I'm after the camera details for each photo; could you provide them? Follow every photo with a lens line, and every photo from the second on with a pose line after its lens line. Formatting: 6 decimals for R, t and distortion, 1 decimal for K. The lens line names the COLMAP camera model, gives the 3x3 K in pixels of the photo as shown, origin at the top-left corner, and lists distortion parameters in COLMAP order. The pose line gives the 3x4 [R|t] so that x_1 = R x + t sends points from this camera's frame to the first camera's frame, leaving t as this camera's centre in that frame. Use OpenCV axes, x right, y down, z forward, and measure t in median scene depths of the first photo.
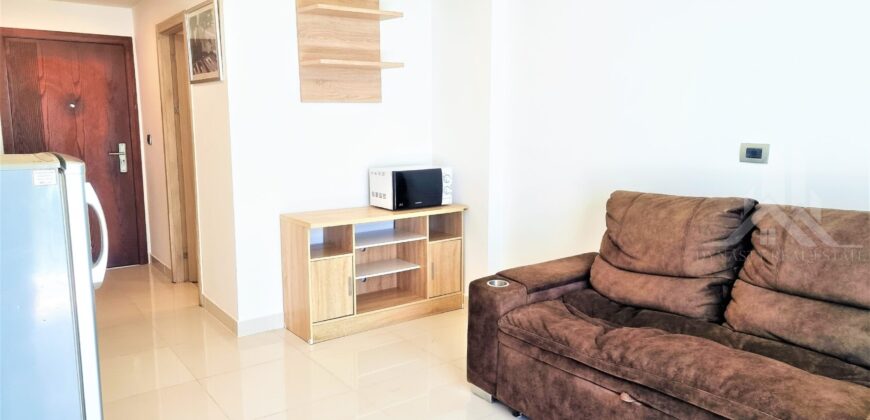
lens RADIAL K [[595.6, 0, 421.6], [0, 595.6, 207.5], [0, 0, 1]] dist [0.042143, -0.001580]
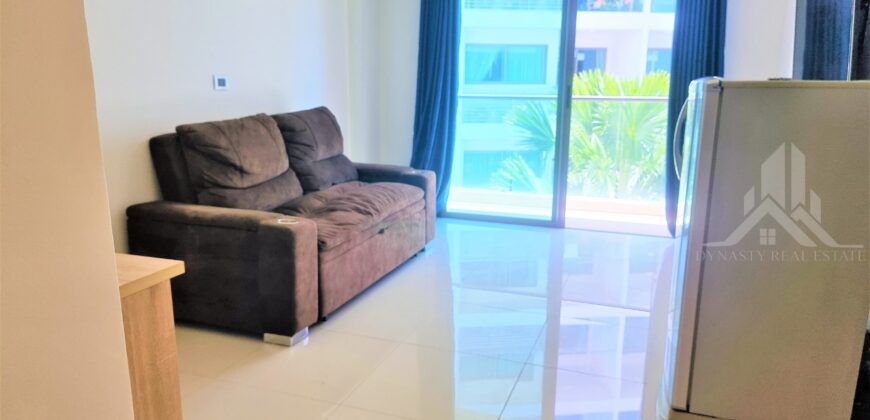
lens RADIAL K [[593.0, 0, 435.0], [0, 593.0, 210.0], [0, 0, 1]] dist [0.071882, -0.060745]
pose [[-0.570985, -0.183766, 0.800129, -0.582788], [0.117211, 0.946393, 0.301002, -0.117255], [-0.812550, 0.265651, -0.518837, 0.977068]]
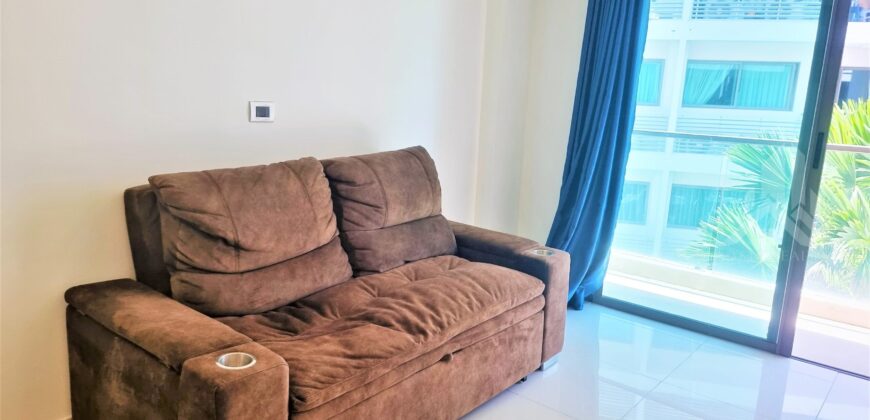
lens RADIAL K [[593.0, 0, 435.0], [0, 593.0, 210.0], [0, 0, 1]] dist [0.071882, -0.060745]
pose [[-0.252636, -0.207890, 0.944964, -0.318938], [0.107408, 0.964583, 0.240922, -0.097980], [-0.961581, 0.162362, -0.221359, 0.690661]]
